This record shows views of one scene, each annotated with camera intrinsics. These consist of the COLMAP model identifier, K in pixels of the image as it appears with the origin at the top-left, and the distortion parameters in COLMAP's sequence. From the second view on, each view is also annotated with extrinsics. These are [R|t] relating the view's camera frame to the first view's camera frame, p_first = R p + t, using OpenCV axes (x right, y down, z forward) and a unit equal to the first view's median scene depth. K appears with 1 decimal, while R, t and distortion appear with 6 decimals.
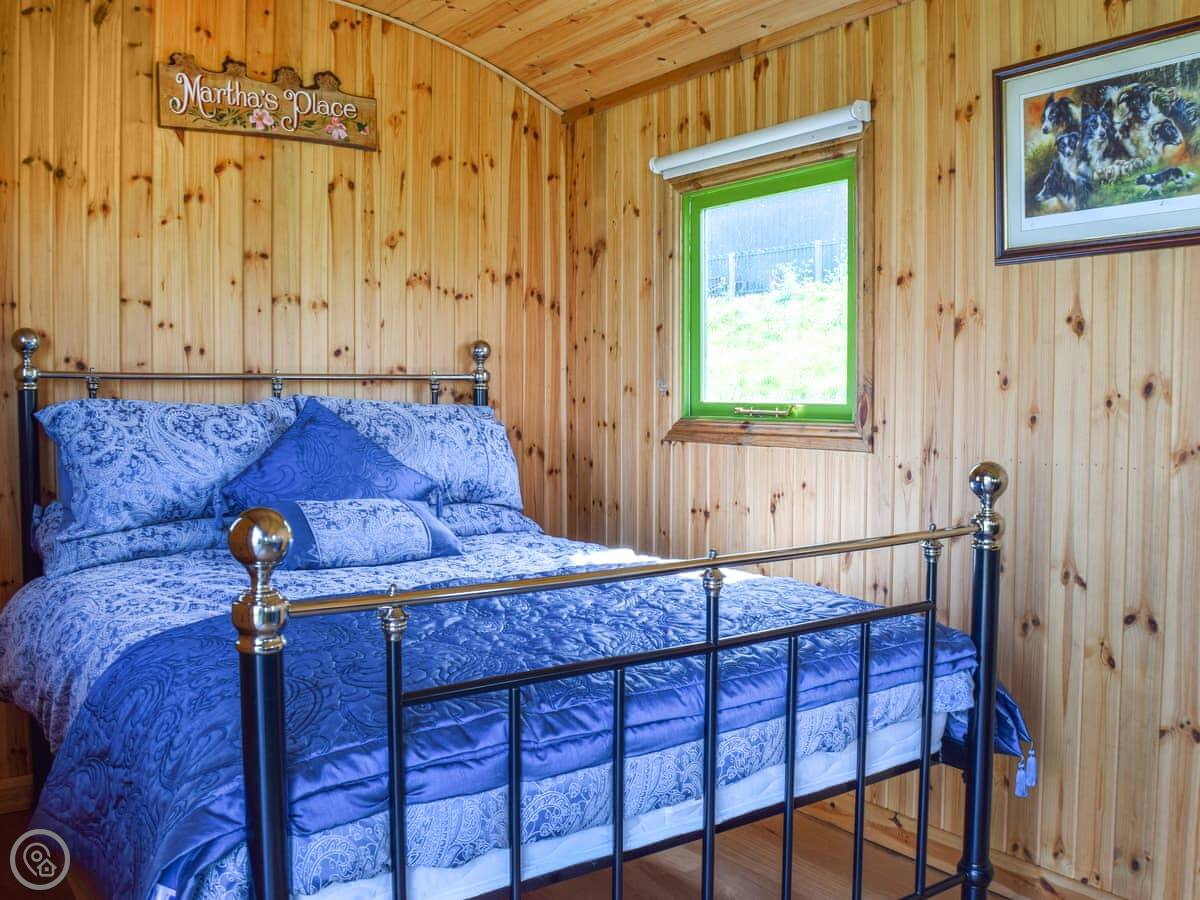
lens RADIAL K [[1124.8, 0, 563.3], [0, 1124.8, 428.3], [0, 0, 1]] dist [-0.112304, 0.072514]
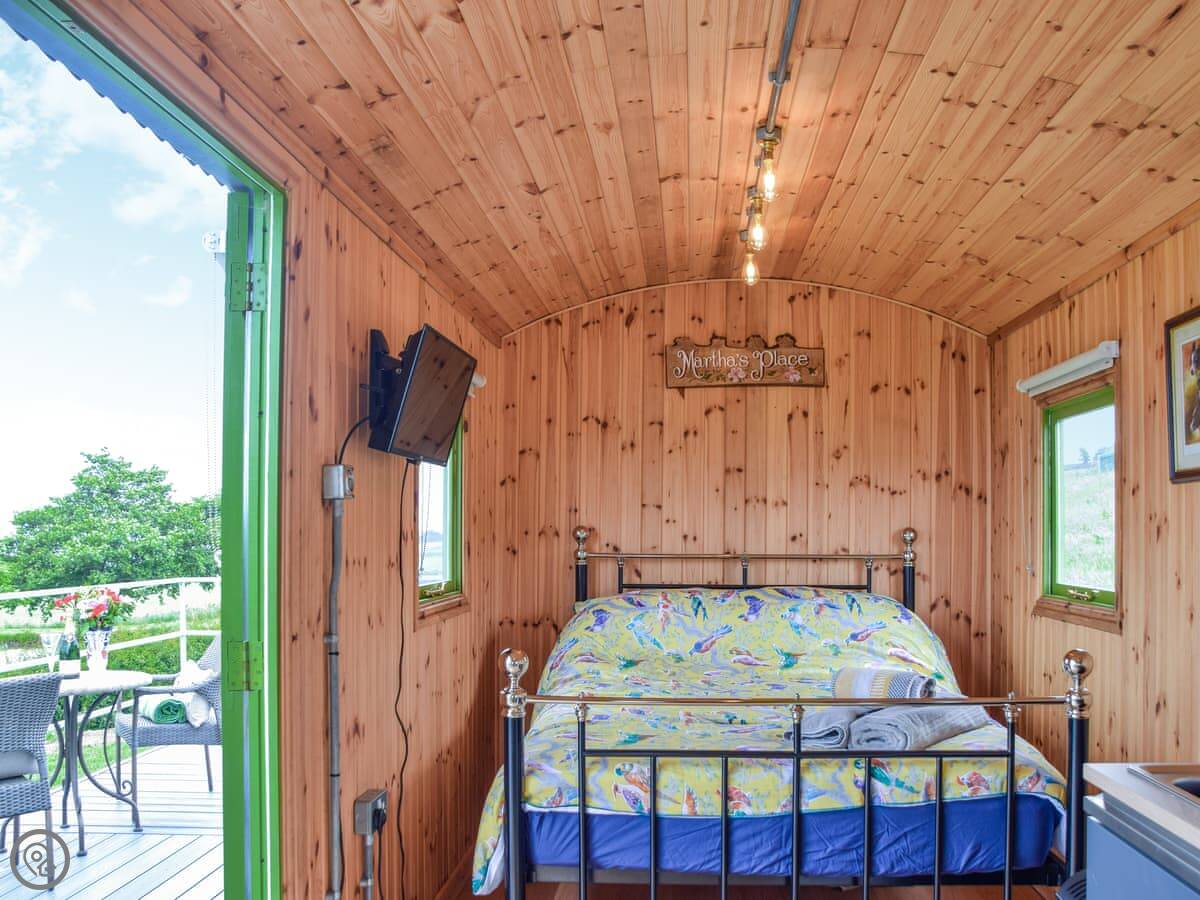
lens RADIAL K [[1124.8, 0, 563.3], [0, 1124.8, 428.3], [0, 0, 1]] dist [-0.112304, 0.072514]
pose [[0.771543, -0.052122, -0.634038, 0.464035], [-0.025171, 0.993357, -0.112289, -0.041917], [0.635679, 0.102595, 0.765106, -0.239004]]
